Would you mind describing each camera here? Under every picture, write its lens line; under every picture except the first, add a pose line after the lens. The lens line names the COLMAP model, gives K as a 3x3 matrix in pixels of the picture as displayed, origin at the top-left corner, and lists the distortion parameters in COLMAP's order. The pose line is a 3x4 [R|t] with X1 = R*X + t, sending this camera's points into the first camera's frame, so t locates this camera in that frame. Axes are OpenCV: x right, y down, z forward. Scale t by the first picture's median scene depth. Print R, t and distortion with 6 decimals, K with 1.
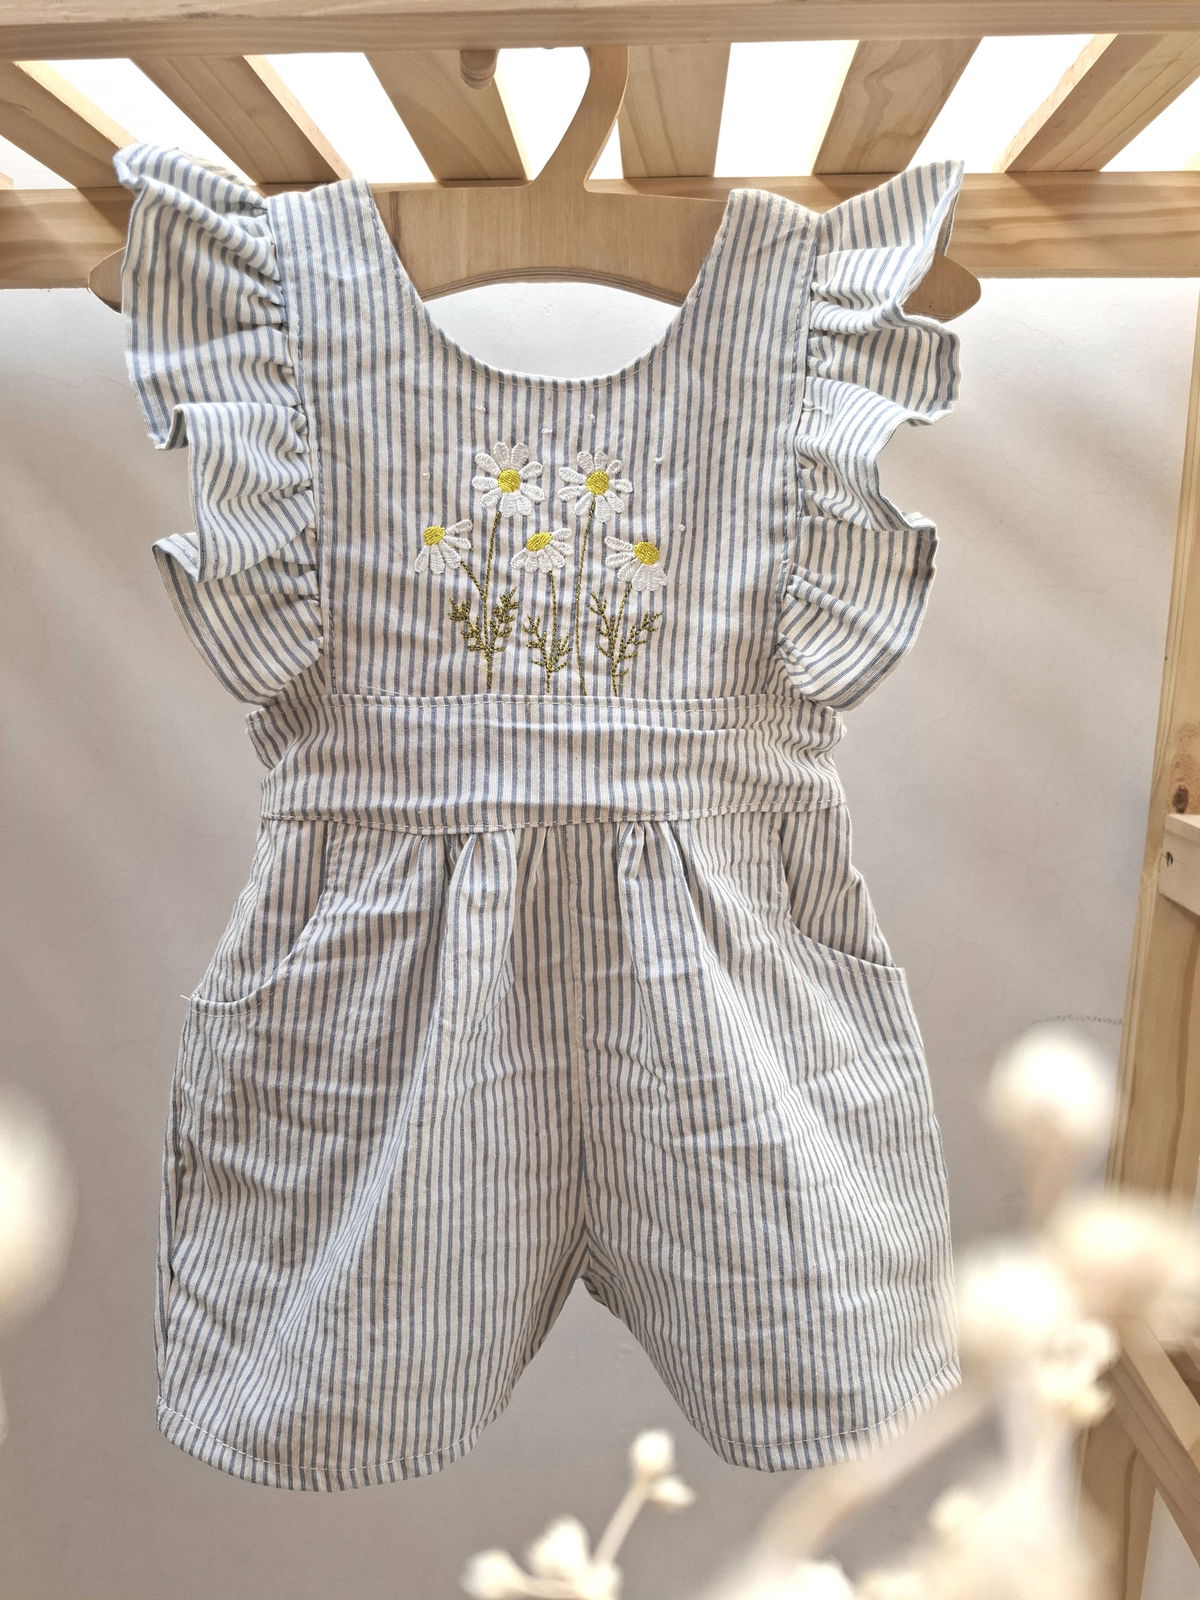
lens RADIAL K [[1149.6, 0, 594.3], [0, 1149.6, 821.8], [0, 0, 1]] dist [0.054401, -0.111060]
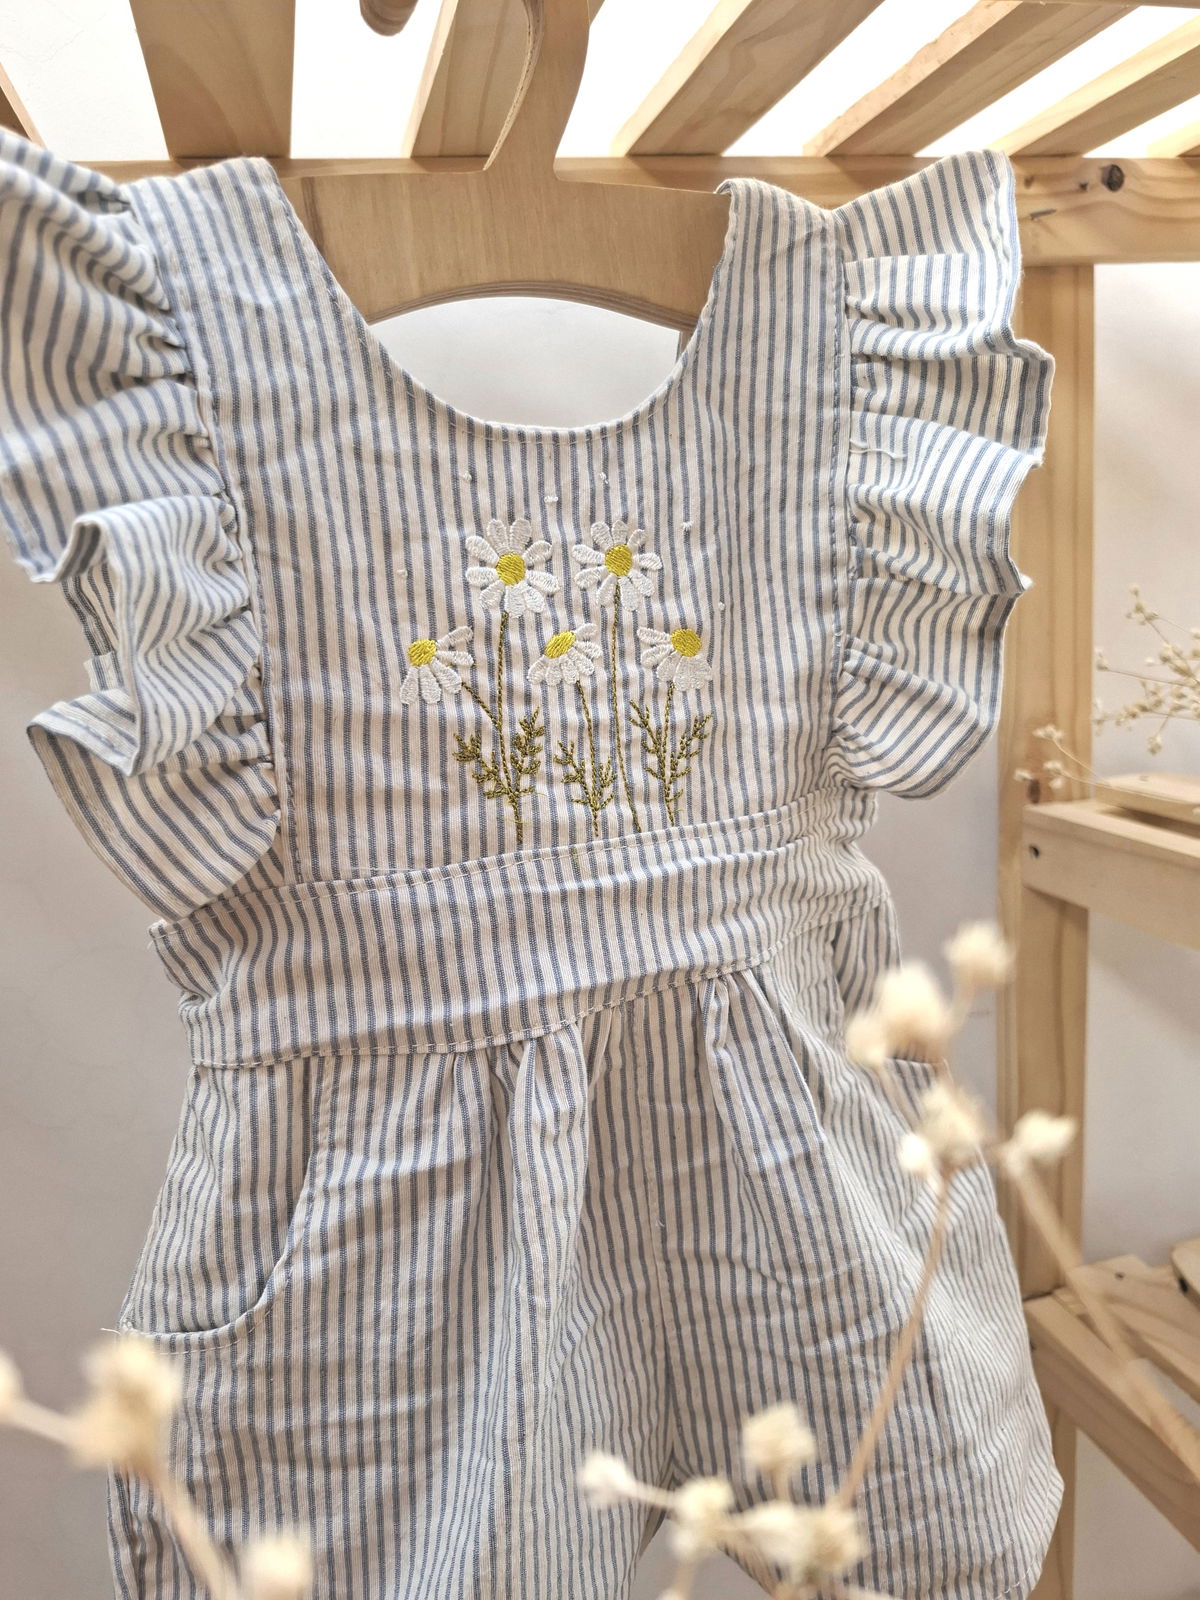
lens RADIAL K [[1149.6, 0, 607.2], [0, 1149.6, 816.6], [0, 0, 1]] dist [0.054401, -0.111060]
pose [[0.940227, -0.154601, 0.303434, -0.263185], [0.151697, 0.987867, 0.033273, -0.150409], [-0.304896, 0.014746, 0.952271, 0.269471]]
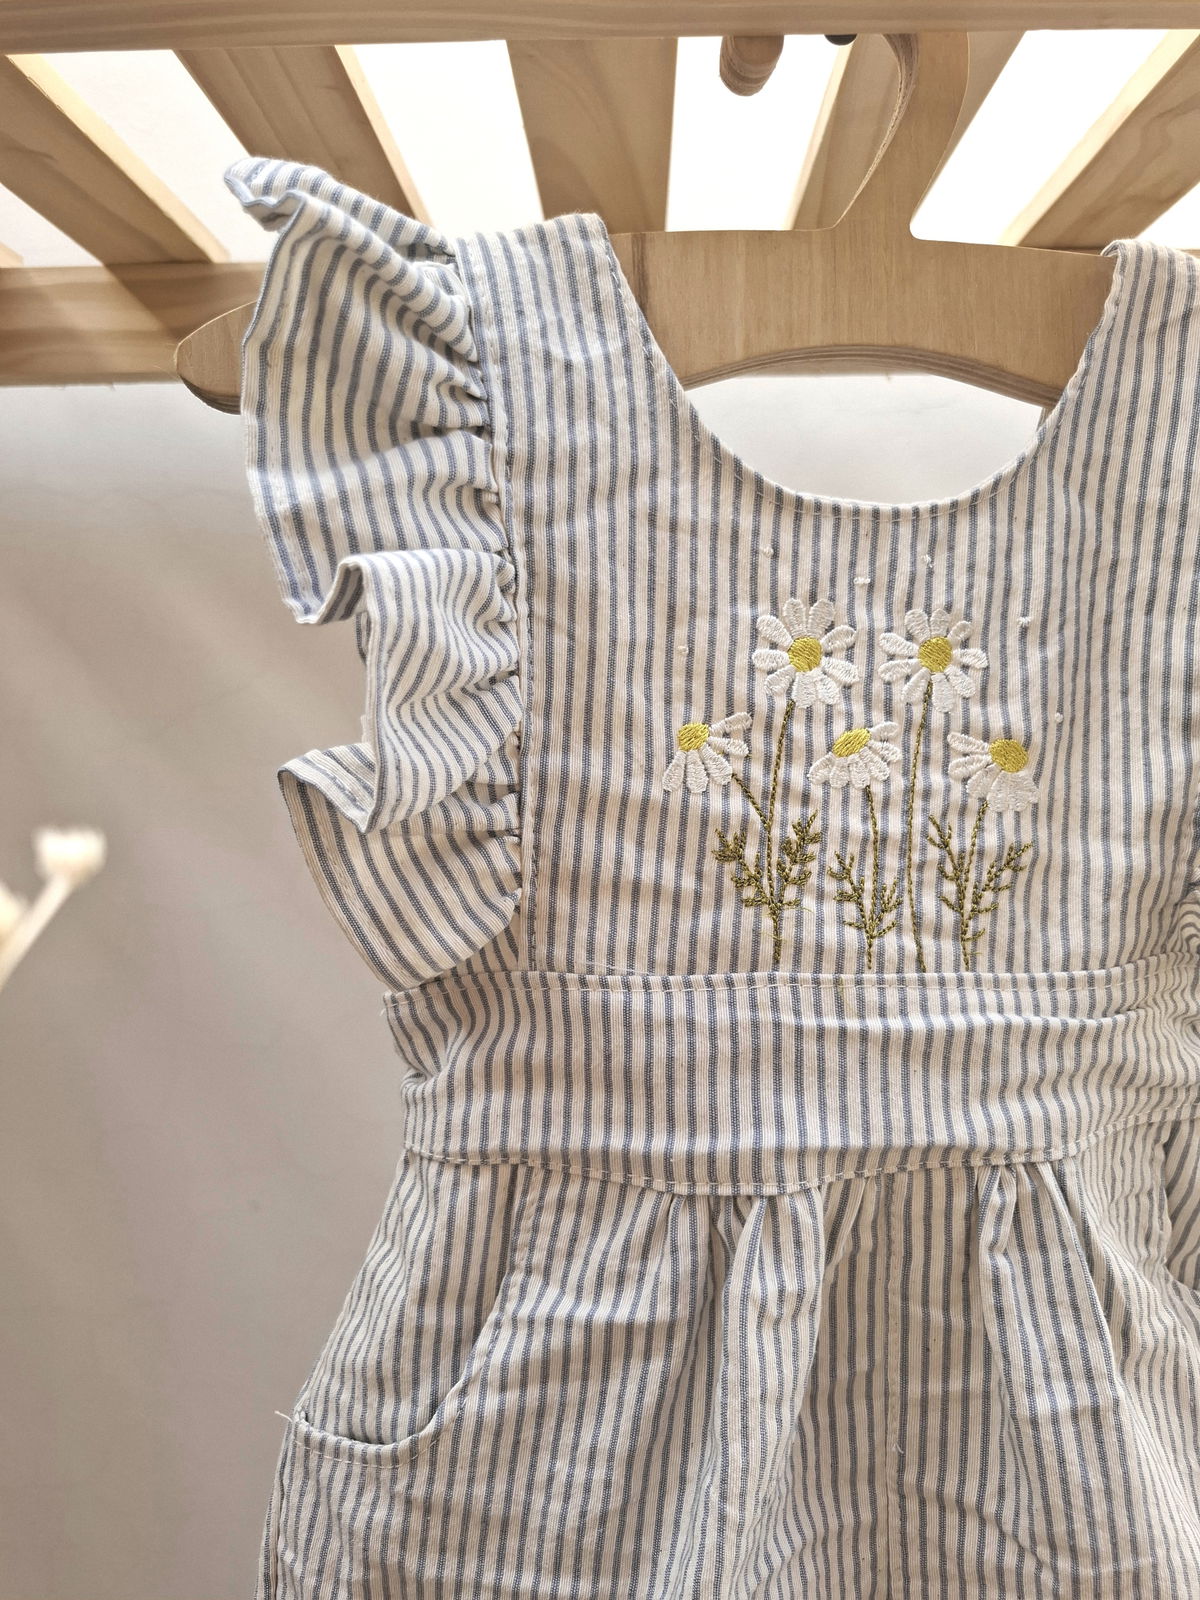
lens RADIAL K [[1149.6, 0, 601.1], [0, 1149.6, 813.6], [0, 0, 1]] dist [0.054401, -0.111060]
pose [[0.999407, -0.013737, 0.031581, -0.211303], [0.016464, 0.996005, -0.087768, -0.146003], [-0.030249, 0.088236, 0.995640, 0.347342]]
